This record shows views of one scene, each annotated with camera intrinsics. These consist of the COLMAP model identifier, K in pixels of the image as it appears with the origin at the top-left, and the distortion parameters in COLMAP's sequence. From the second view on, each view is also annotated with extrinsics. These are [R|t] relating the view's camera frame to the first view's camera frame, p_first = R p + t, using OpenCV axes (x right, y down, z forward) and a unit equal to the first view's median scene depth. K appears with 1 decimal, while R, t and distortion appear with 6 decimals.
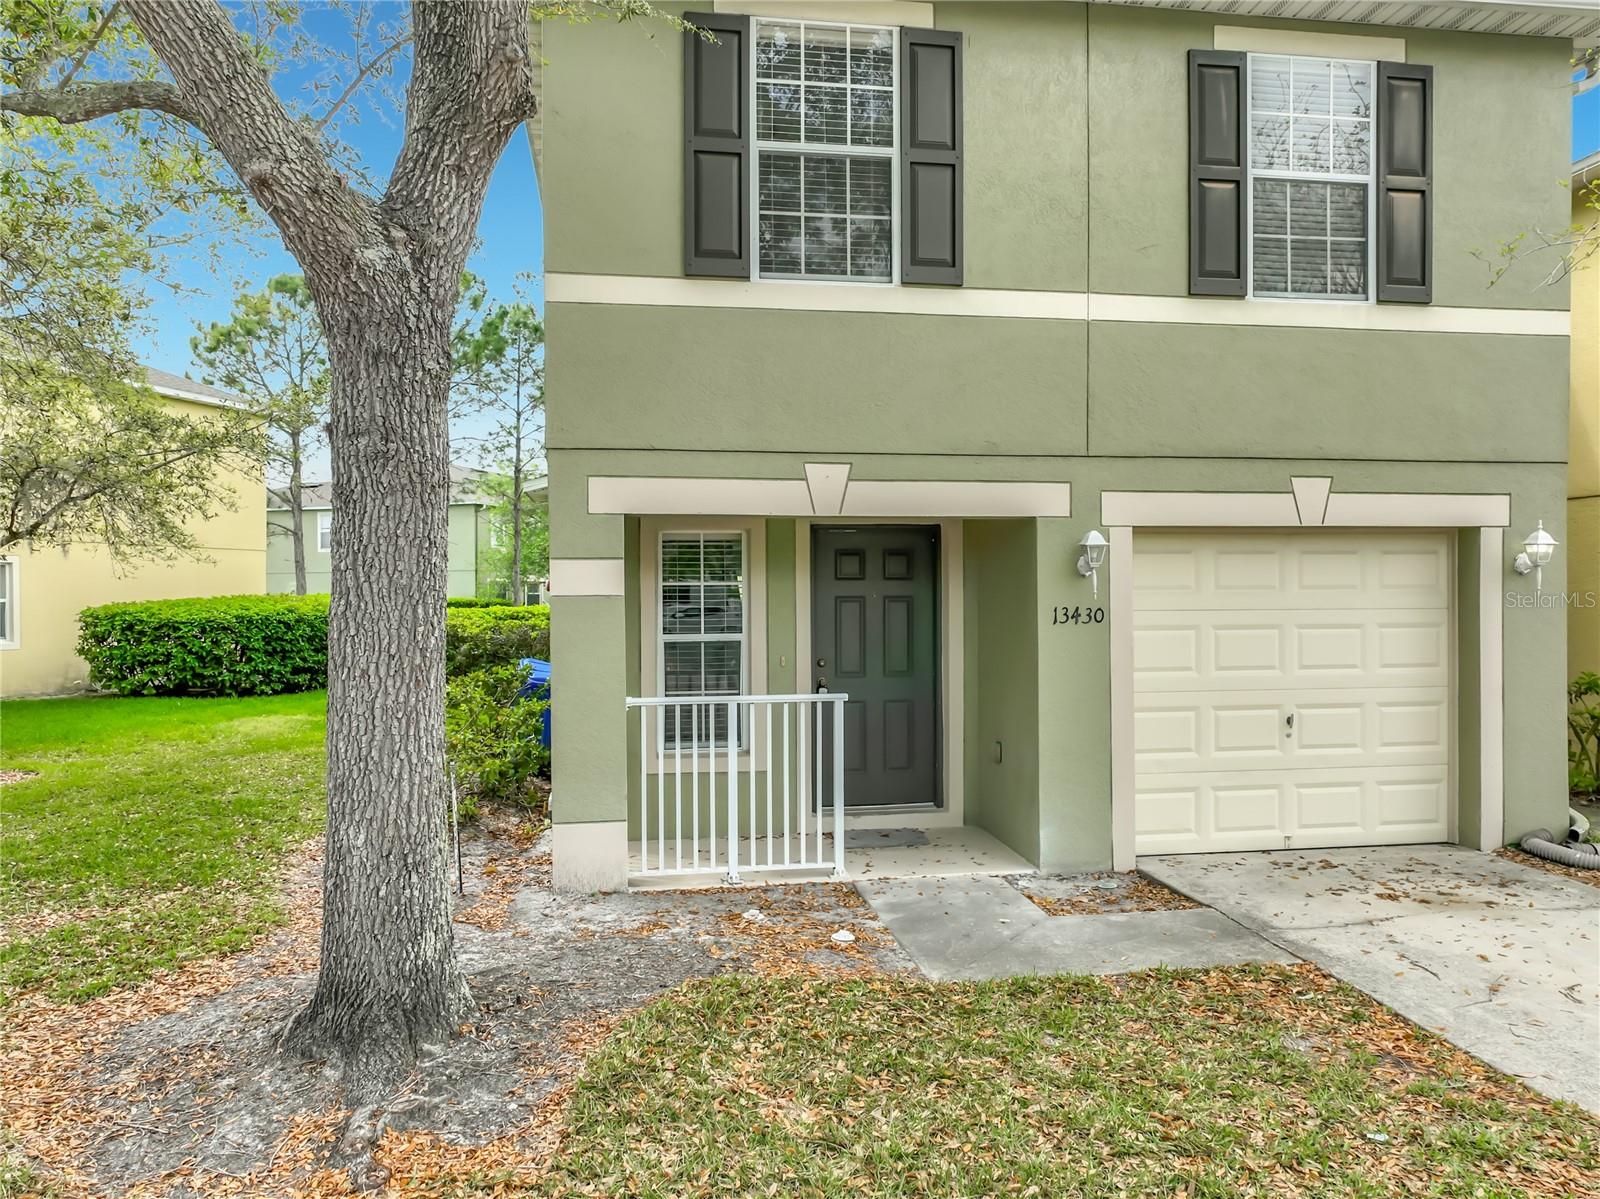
lens RADIAL K [[1139.5, 0, 794.8], [0, 1139.5, 589.1], [0, 0, 1]] dist [-0.004059, 0.021456]
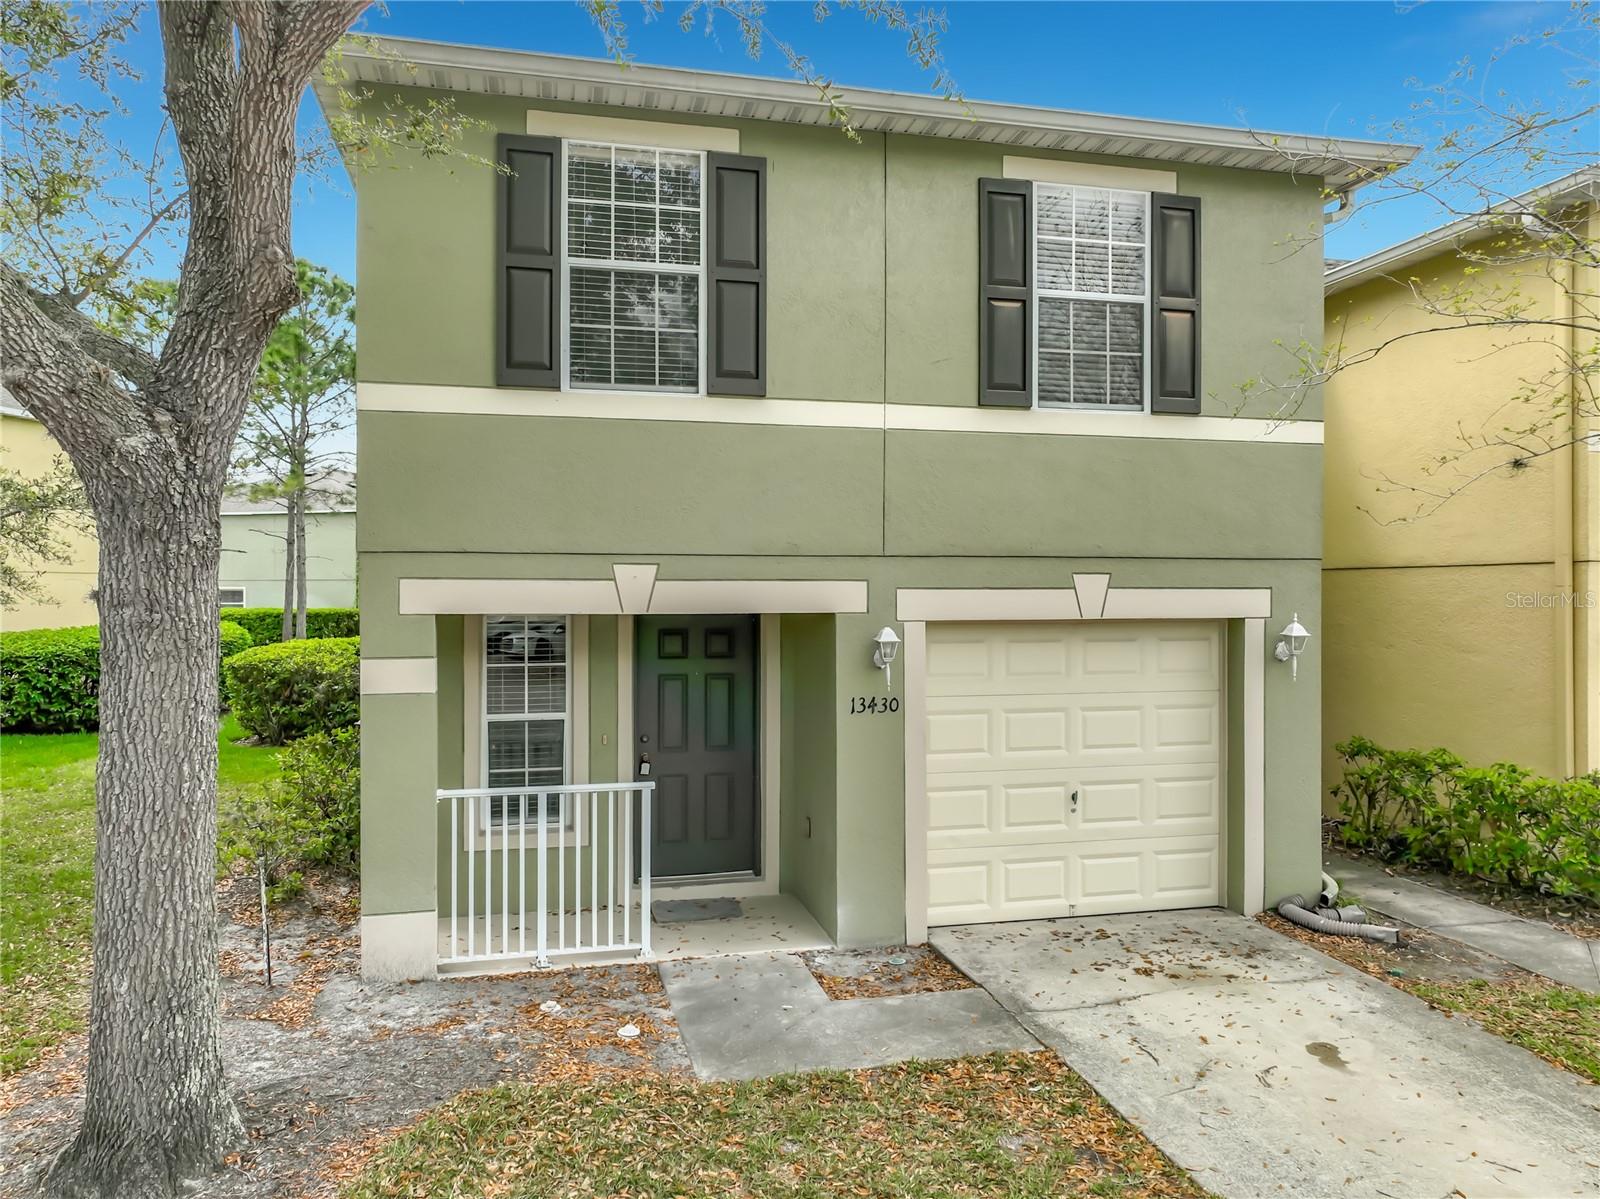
lens RADIAL K [[1139.5, 0, 784.3], [0, 1139.5, 582.0], [0, 0, 1]] dist [-0.004059, 0.021456]
pose [[0.997004, 0.005431, 0.077162, 0.083812], [-0.005115, 0.999978, -0.004295, -0.089317], [-0.077184, 0.003887, 0.997009, -0.058129]]
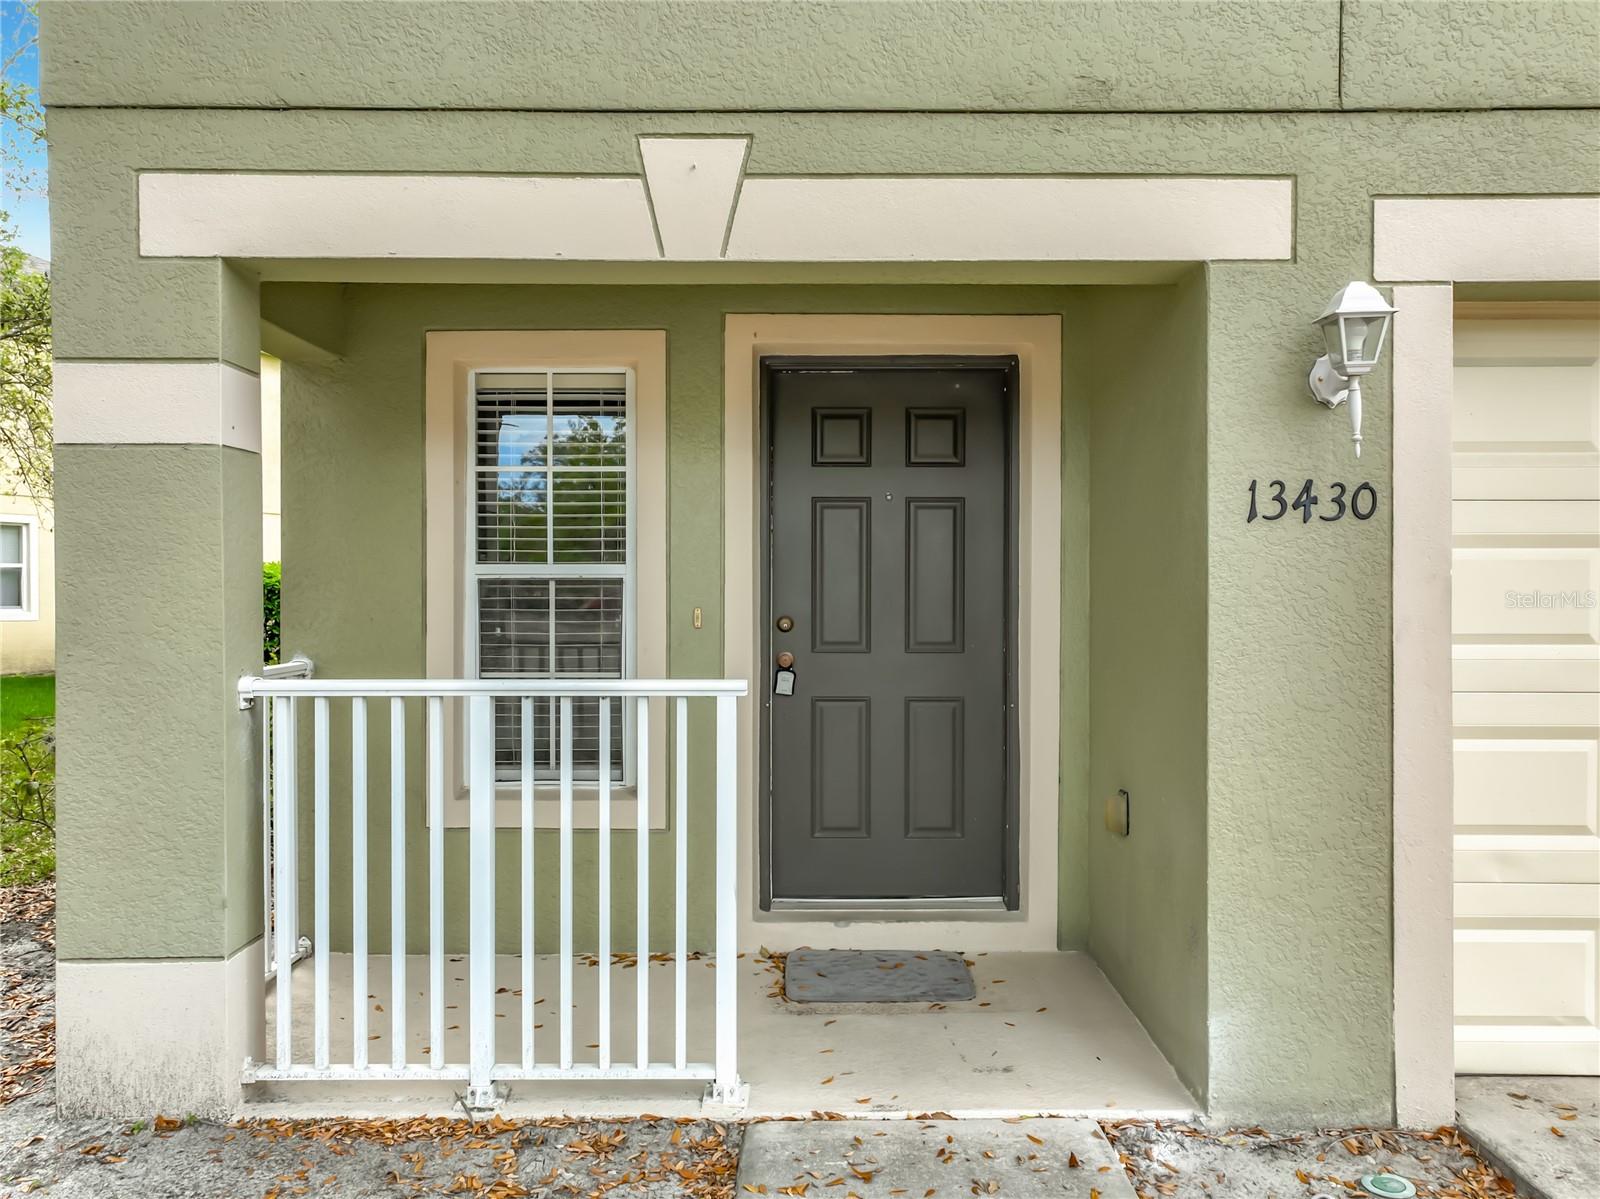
lens RADIAL K [[1139.5, 0, 796.4], [0, 1139.5, 593.9], [0, 0, 1]] dist [-0.004059, 0.021456]
pose [[0.987814, 0.007270, -0.155467, 0.132375], [-0.005944, 0.999942, 0.008994, 0.055352], [0.155523, -0.007961, 0.987800, 0.577270]]
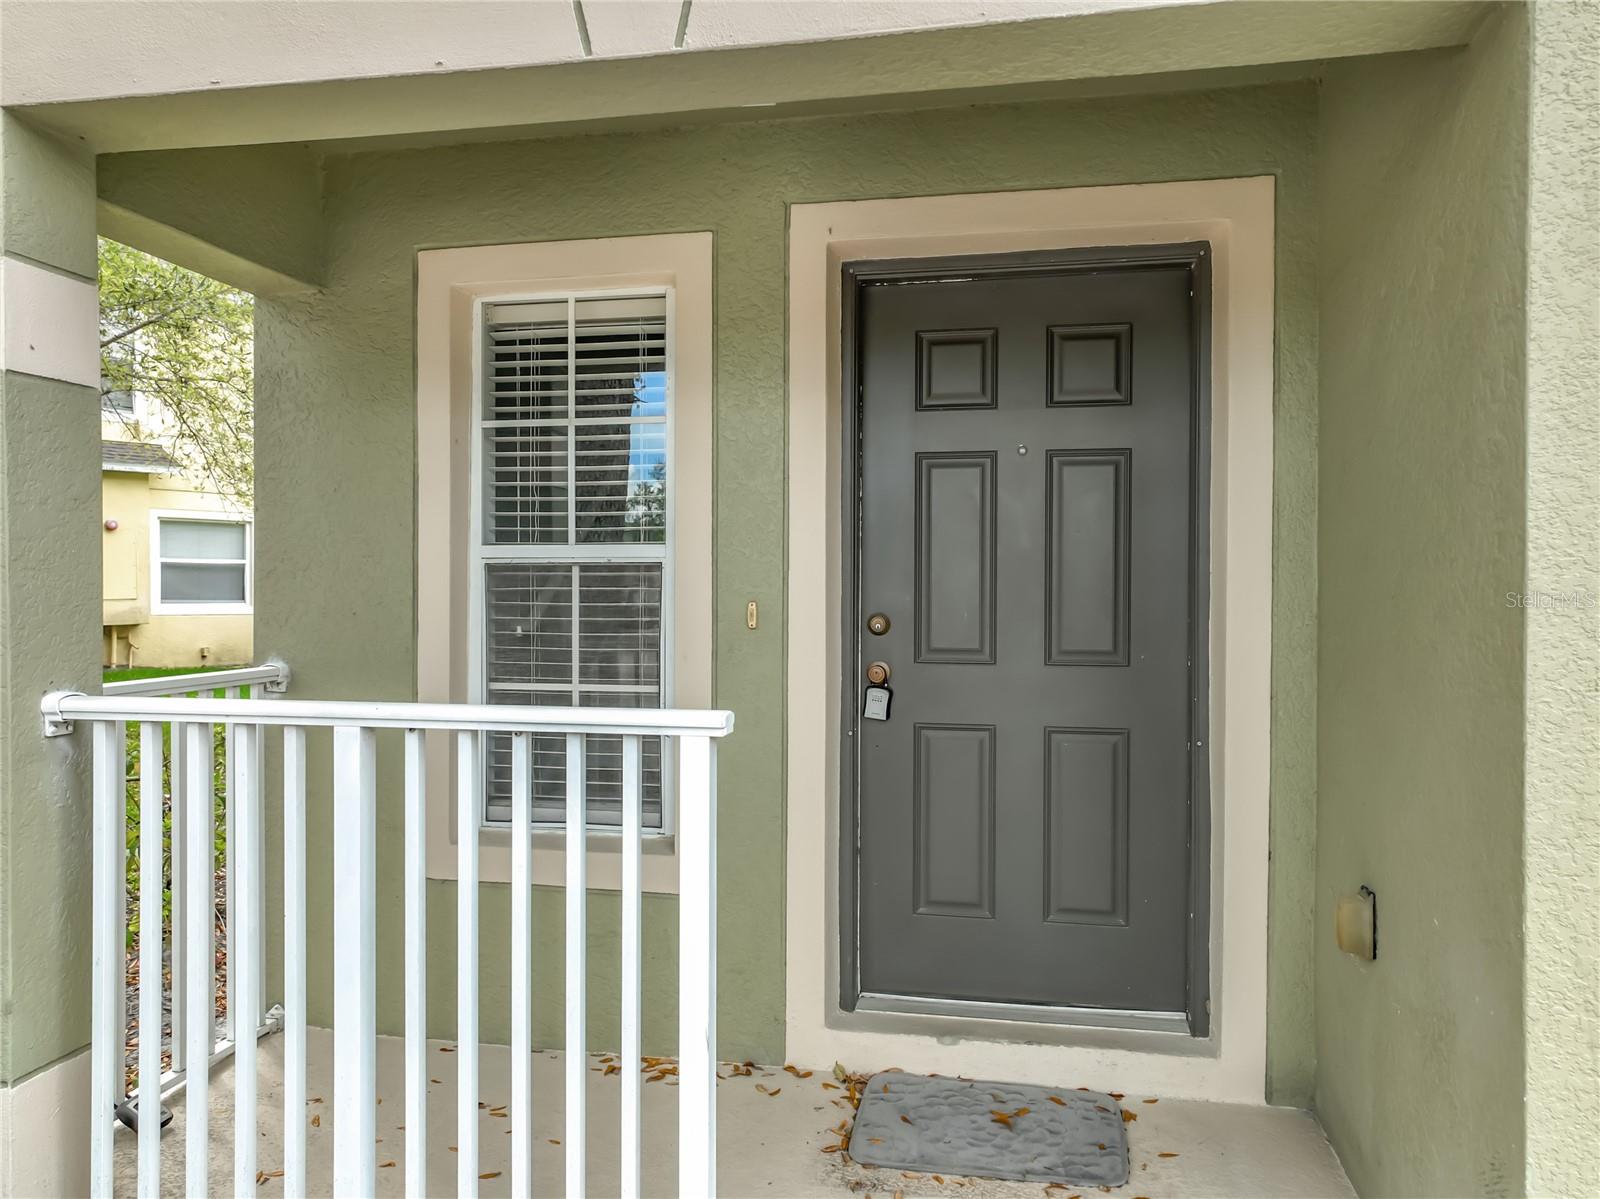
lens RADIAL K [[1139.5, 0, 791.7], [0, 1139.5, 595.5], [0, 0, 1]] dist [-0.004059, 0.021456]
pose [[0.936374, 0.010295, -0.350853, 0.158865], [-0.005993, 0.999893, 0.013344, 0.059838], [0.350953, -0.010392, 0.936336, 0.747550]]
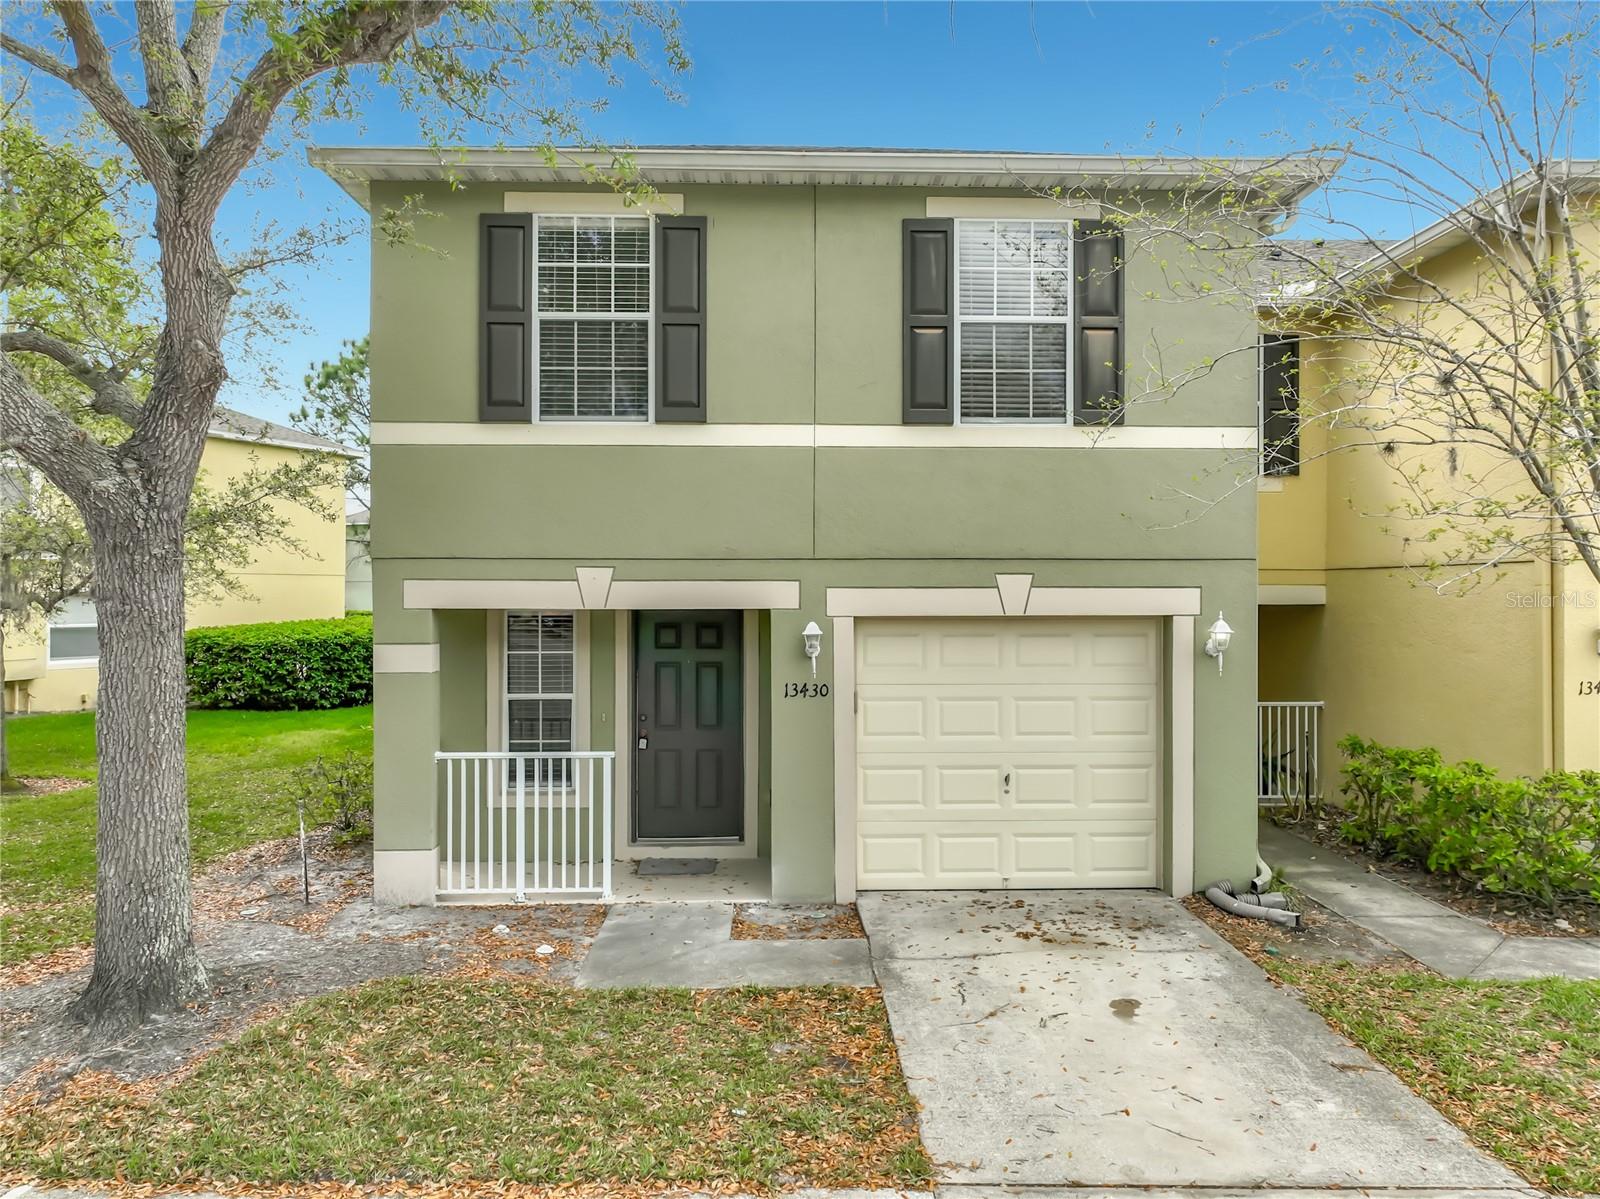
lens RADIAL K [[1139.5, 0, 793.1], [0, 1139.5, 580.3], [0, 0, 1]] dist [-0.004059, 0.021456]
pose [[0.992273, 0.004144, -0.124005, 0.393970], [-0.004690, 0.999981, -0.004109, -0.090943], [0.123986, 0.004659, 0.992273, -0.207596]]
